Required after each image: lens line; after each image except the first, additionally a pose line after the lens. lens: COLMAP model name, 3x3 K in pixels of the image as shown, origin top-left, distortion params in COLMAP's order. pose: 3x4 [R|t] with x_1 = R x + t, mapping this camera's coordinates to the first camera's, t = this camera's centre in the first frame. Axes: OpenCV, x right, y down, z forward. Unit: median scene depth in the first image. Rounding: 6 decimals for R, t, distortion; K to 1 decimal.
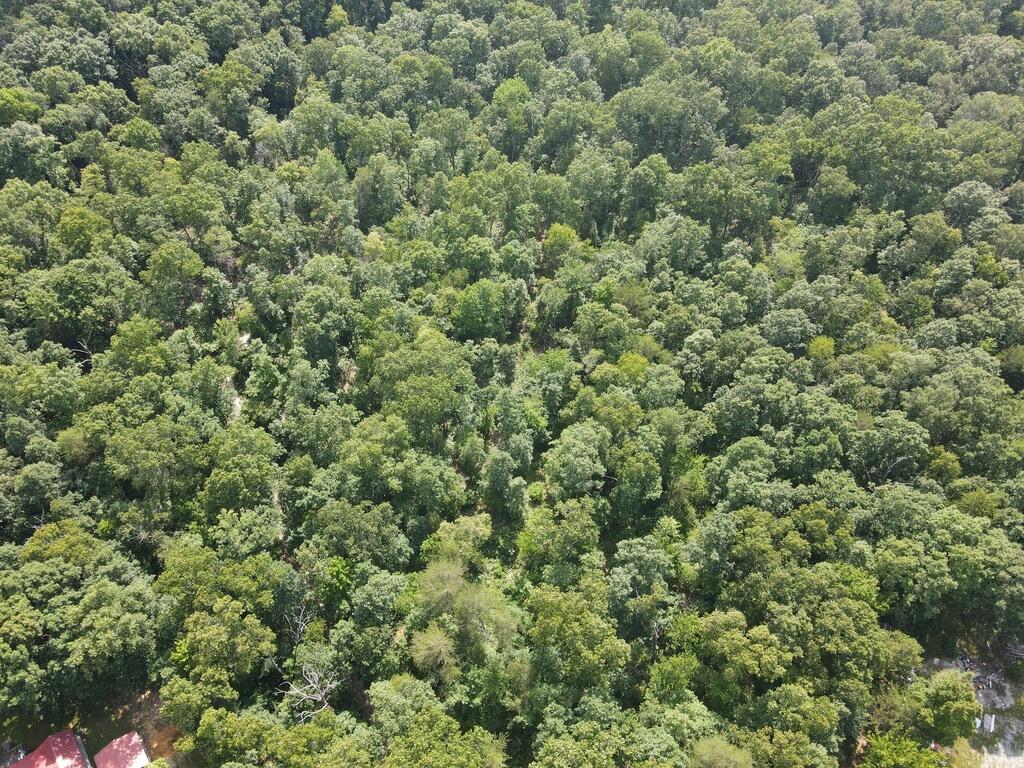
lens RADIAL K [[748.7, 0, 514.0], [0, 748.7, 380.2], [0, 0, 1]] dist [0.005803, 0.011234]
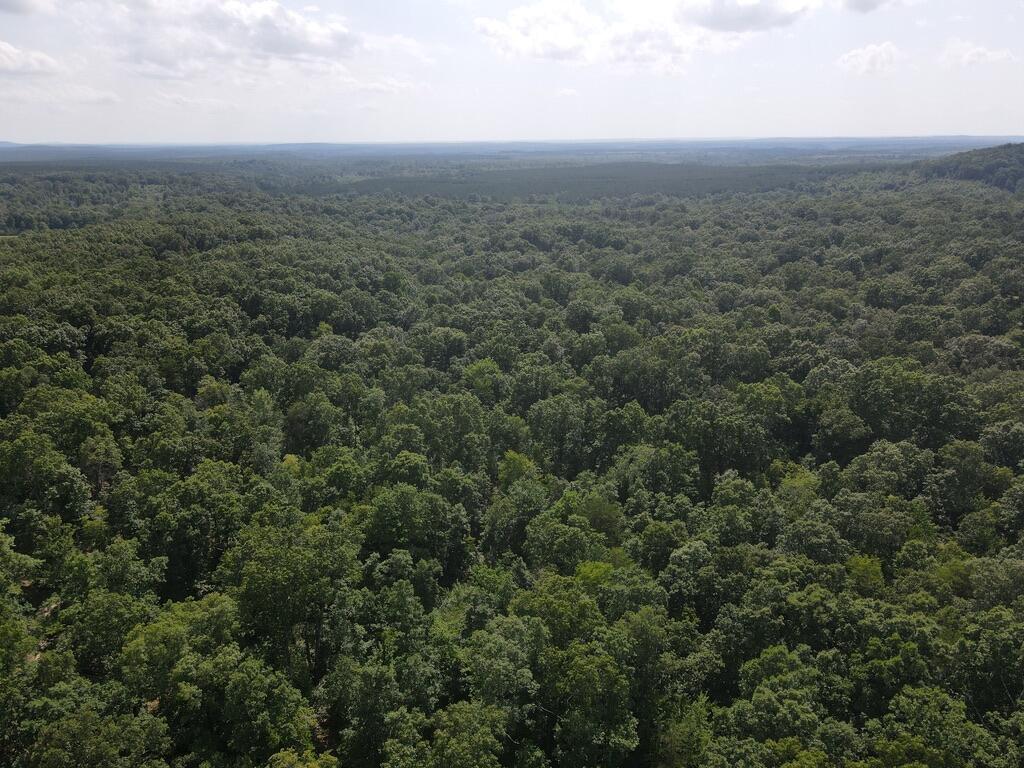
lens RADIAL K [[748.7, 0, 513.3], [0, 748.7, 385.5], [0, 0, 1]] dist [0.005803, 0.011234]
pose [[0.999220, 0.011233, -0.037870, 0.113481], [-0.030233, 0.834500, -0.550178, 0.236229], [0.025423, 0.550894, 0.834188, 0.332968]]
